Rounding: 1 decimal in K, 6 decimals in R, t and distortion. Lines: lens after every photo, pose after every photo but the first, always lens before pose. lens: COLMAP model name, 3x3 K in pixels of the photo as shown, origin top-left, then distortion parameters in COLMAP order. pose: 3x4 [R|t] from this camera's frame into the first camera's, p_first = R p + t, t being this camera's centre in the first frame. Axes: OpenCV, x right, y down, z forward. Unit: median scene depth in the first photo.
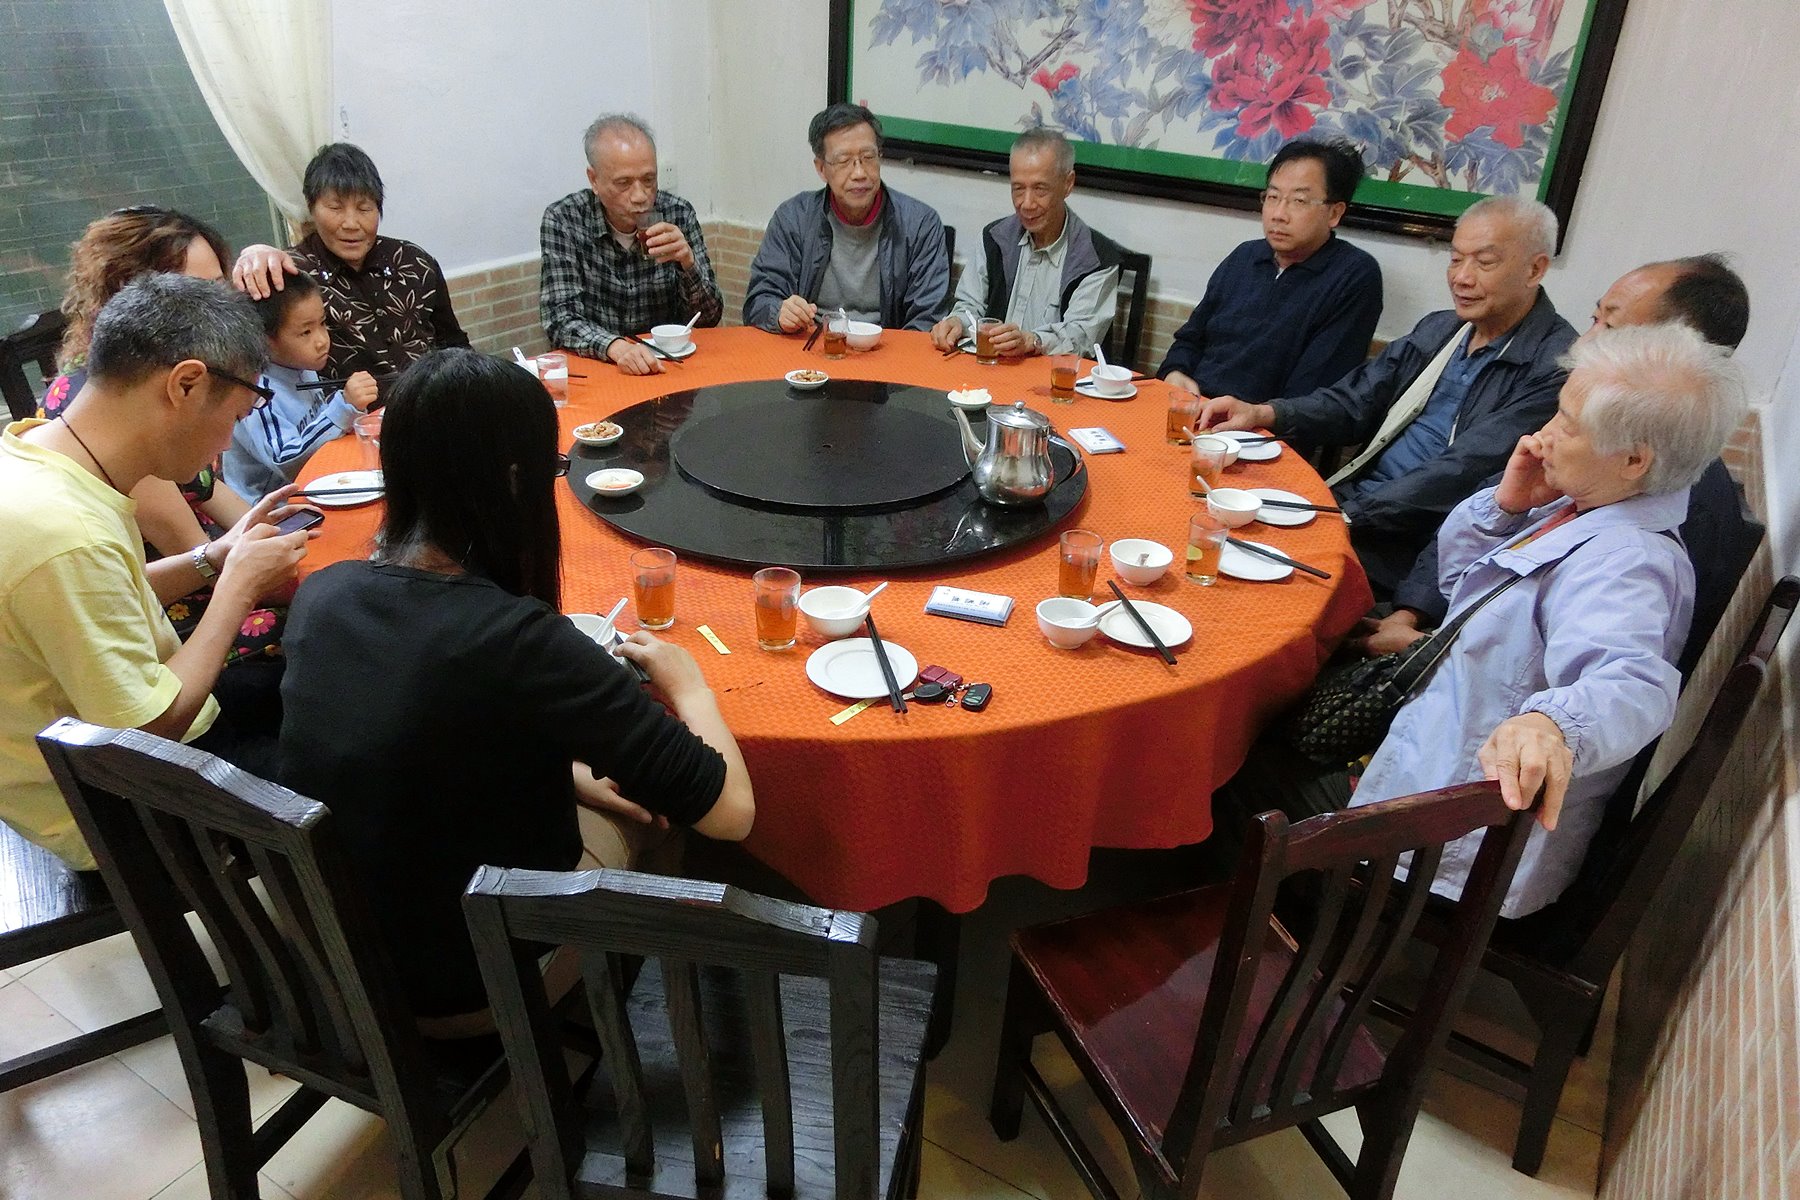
lens RADIAL K [[1261.6, 0, 895.8], [0, 1261.6, 638.5], [0, 0, 1]] dist [-0.035408, 0.004550]
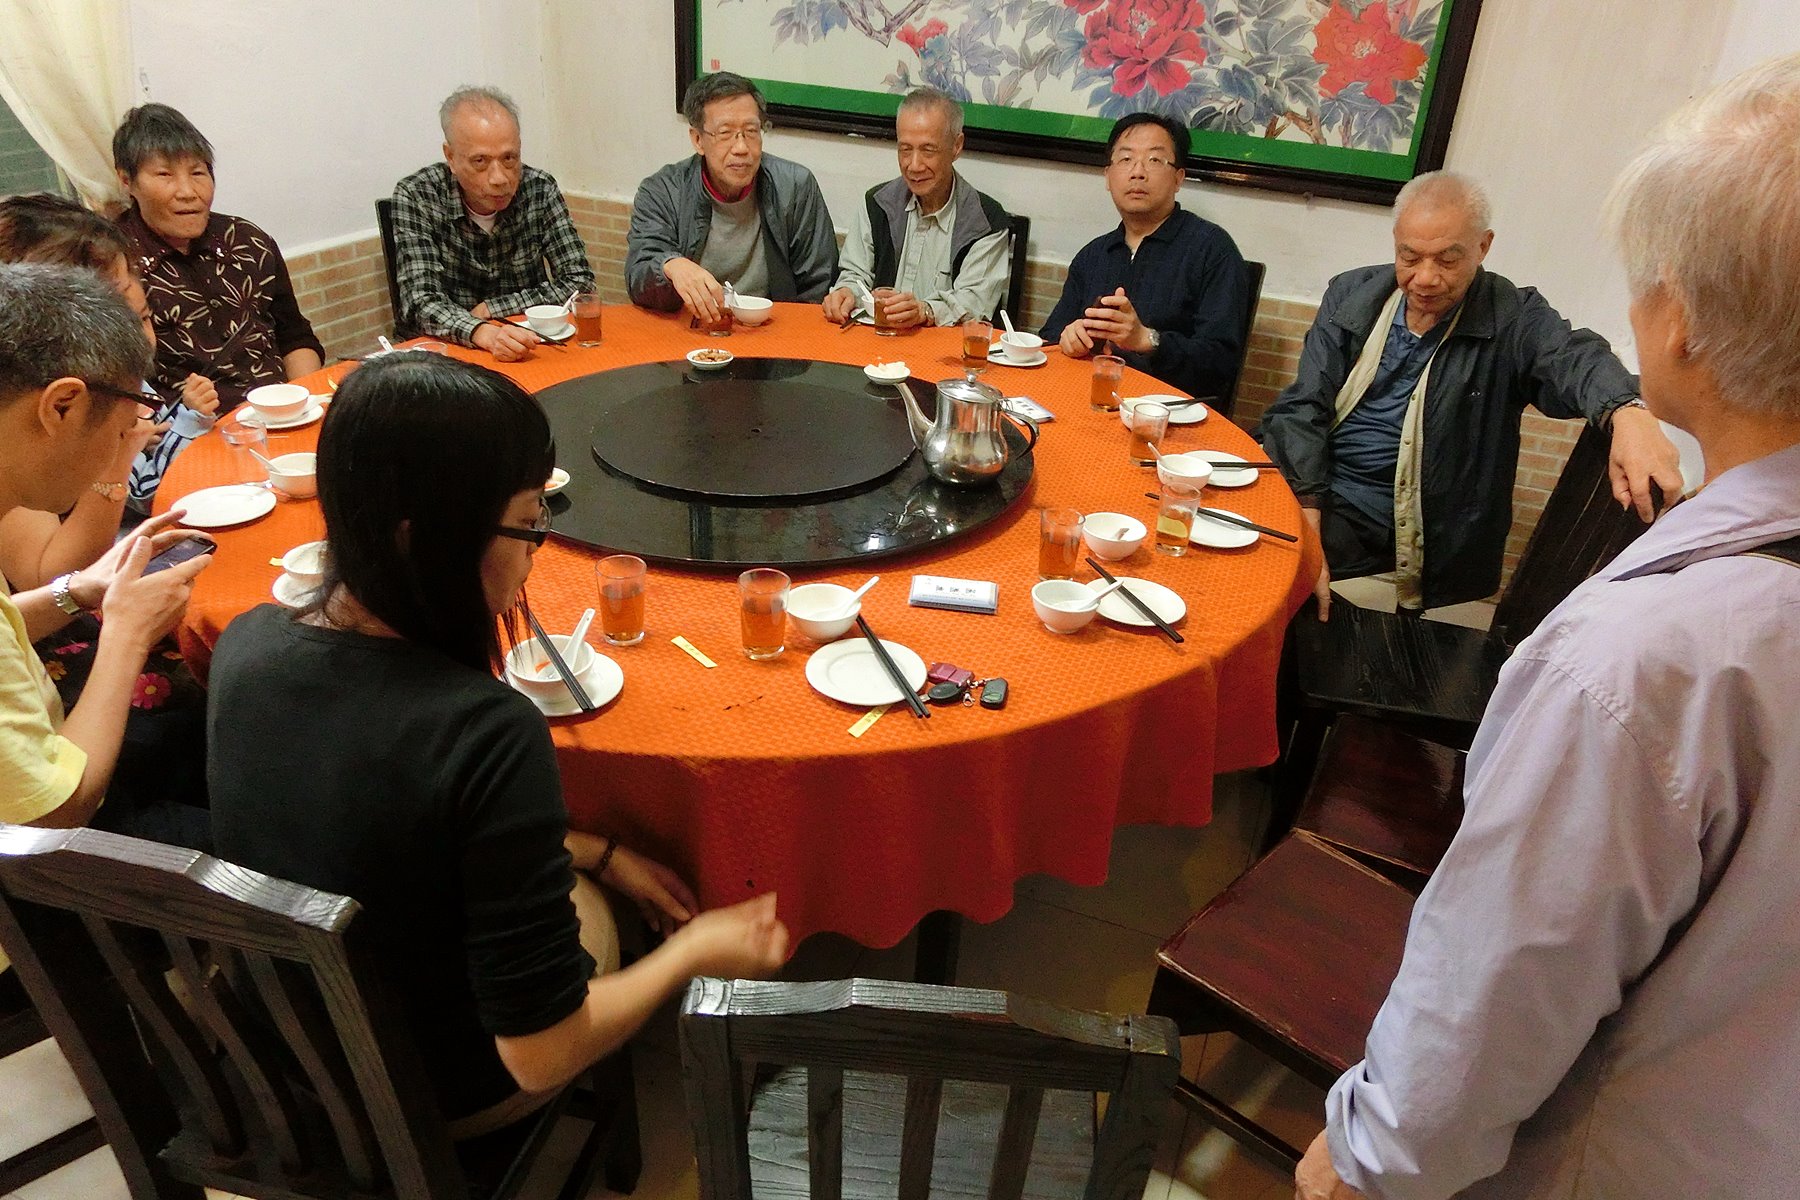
lens RADIAL K [[1262.0, 0, 903.1], [0, 1262.0, 634.4], [0, 0, 1]] dist [-0.035460, 0.004823]
pose [[0.984967, -0.072930, 0.156595, -0.083890], [0.069570, 0.997216, 0.026842, -0.015765], [-0.158116, -0.015544, 0.987298, 0.047737]]
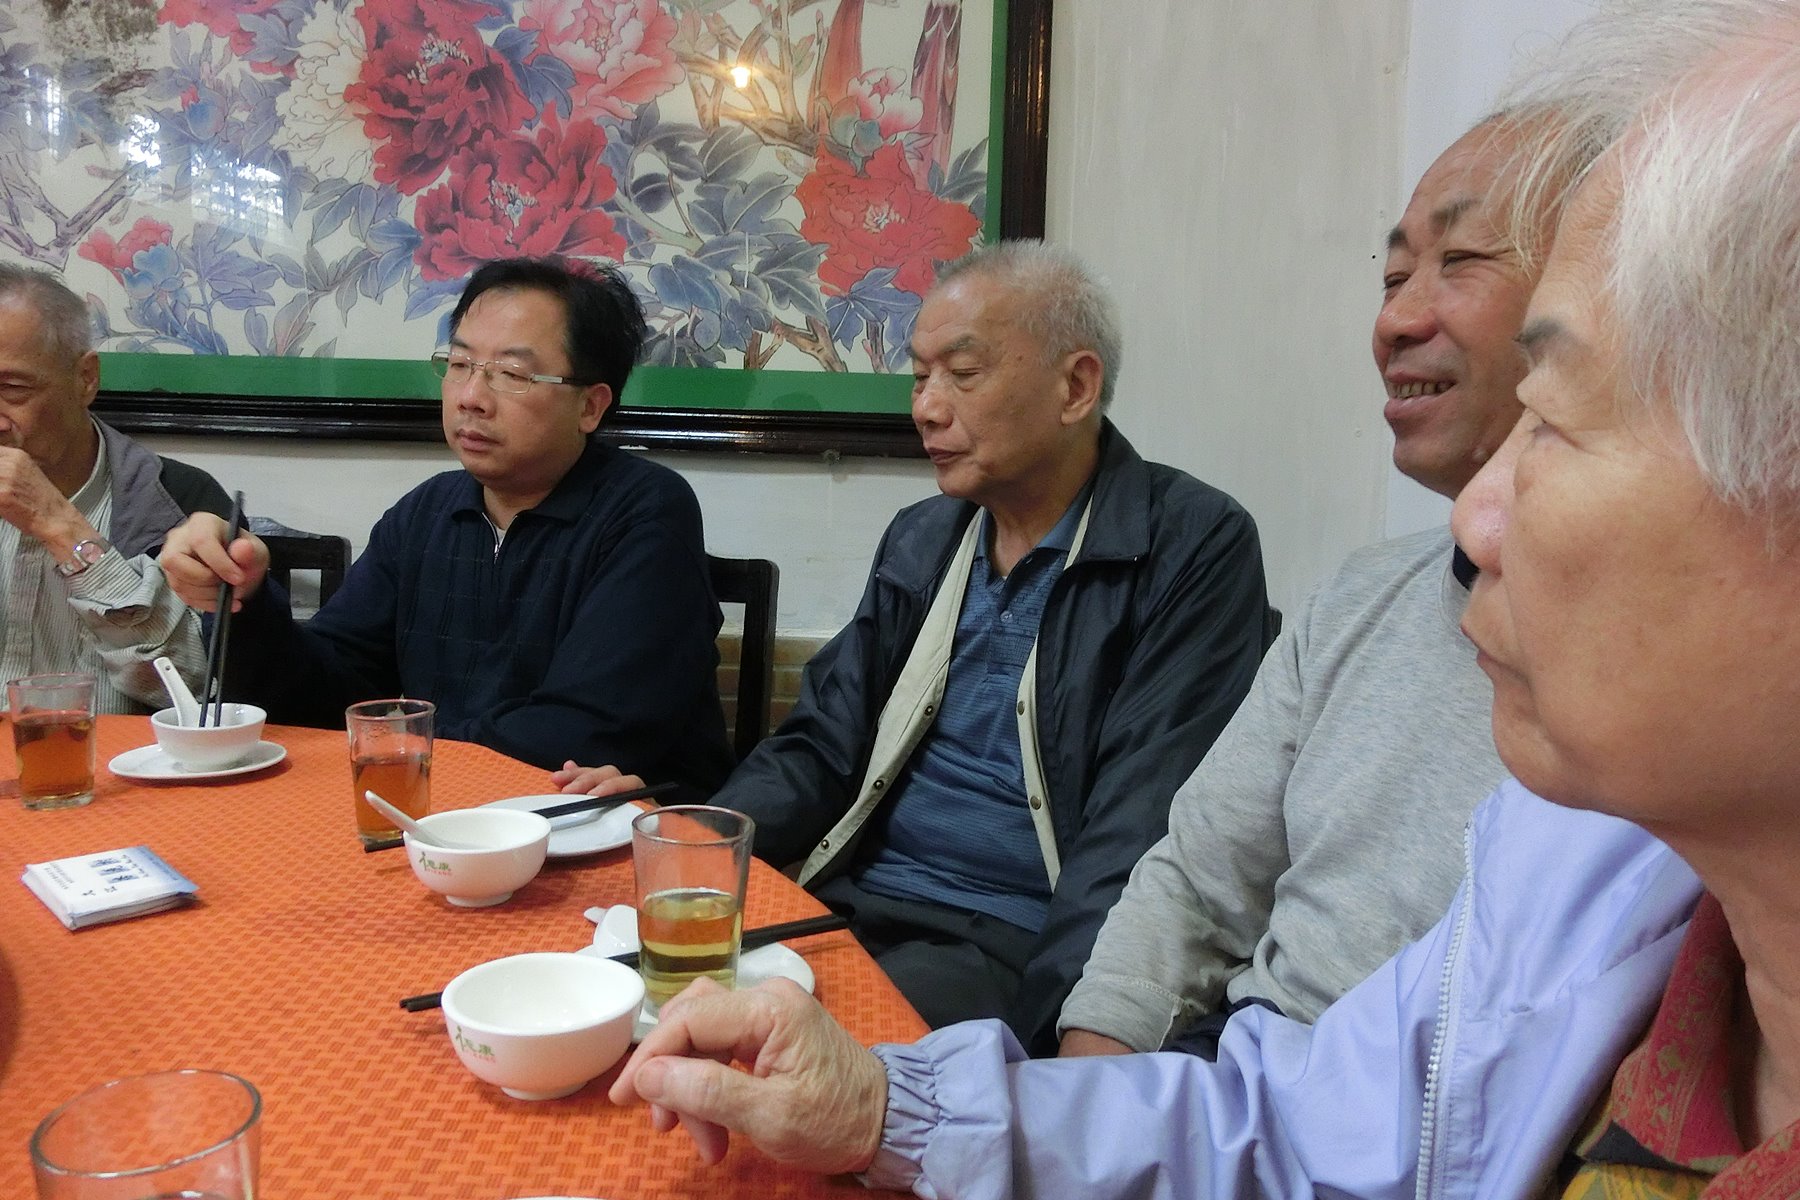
lens RADIAL K [[1277.3, 0, 893.0], [0, 1277.3, 573.2], [0, 0, 1]] dist [-0.035002, 0.018386]
pose [[0.866847, -0.054332, 0.495605, 0.160389], [0.247421, 0.909883, -0.333009, -0.065034], [-0.432850, 0.411291, 0.802172, 0.557022]]
